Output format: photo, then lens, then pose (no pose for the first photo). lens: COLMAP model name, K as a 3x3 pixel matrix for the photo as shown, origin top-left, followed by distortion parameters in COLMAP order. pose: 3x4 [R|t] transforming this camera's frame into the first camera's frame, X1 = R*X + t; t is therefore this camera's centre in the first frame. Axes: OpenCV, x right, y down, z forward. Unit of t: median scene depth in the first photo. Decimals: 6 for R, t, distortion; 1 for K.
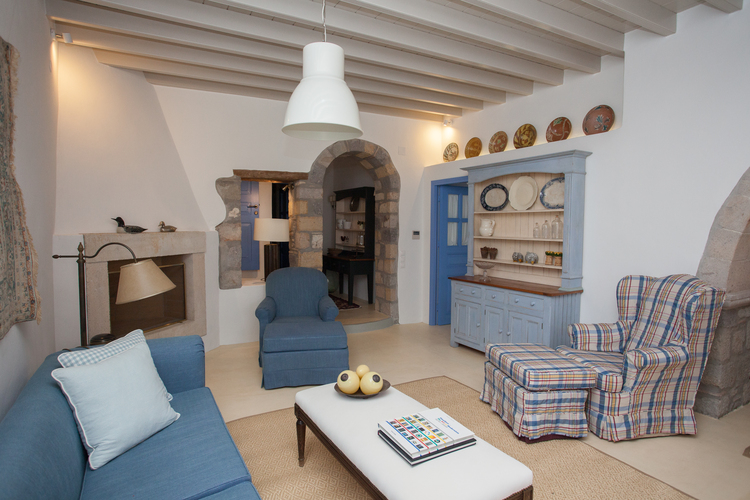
lens RADIAL K [[407.9, 0, 375.0], [0, 407.9, 250.0], [0, 0, 1]] dist [-0.069747, 0.042357]
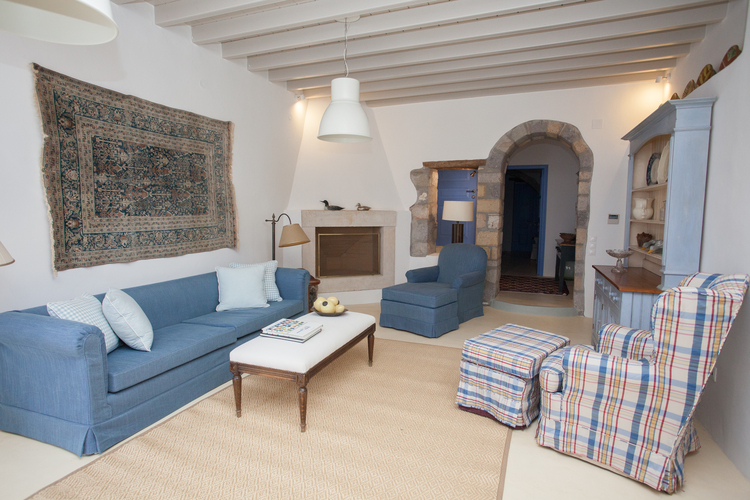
lens RADIAL K [[407.9, 0, 375.0], [0, 407.9, 250.0], [0, 0, 1]] dist [-0.069747, 0.042357]
pose [[0.633918, 0.076967, -0.769561, 0.558876], [-0.054380, 0.997009, 0.054919, 0.012245], [0.771486, 0.007035, 0.636207, 0.082612]]
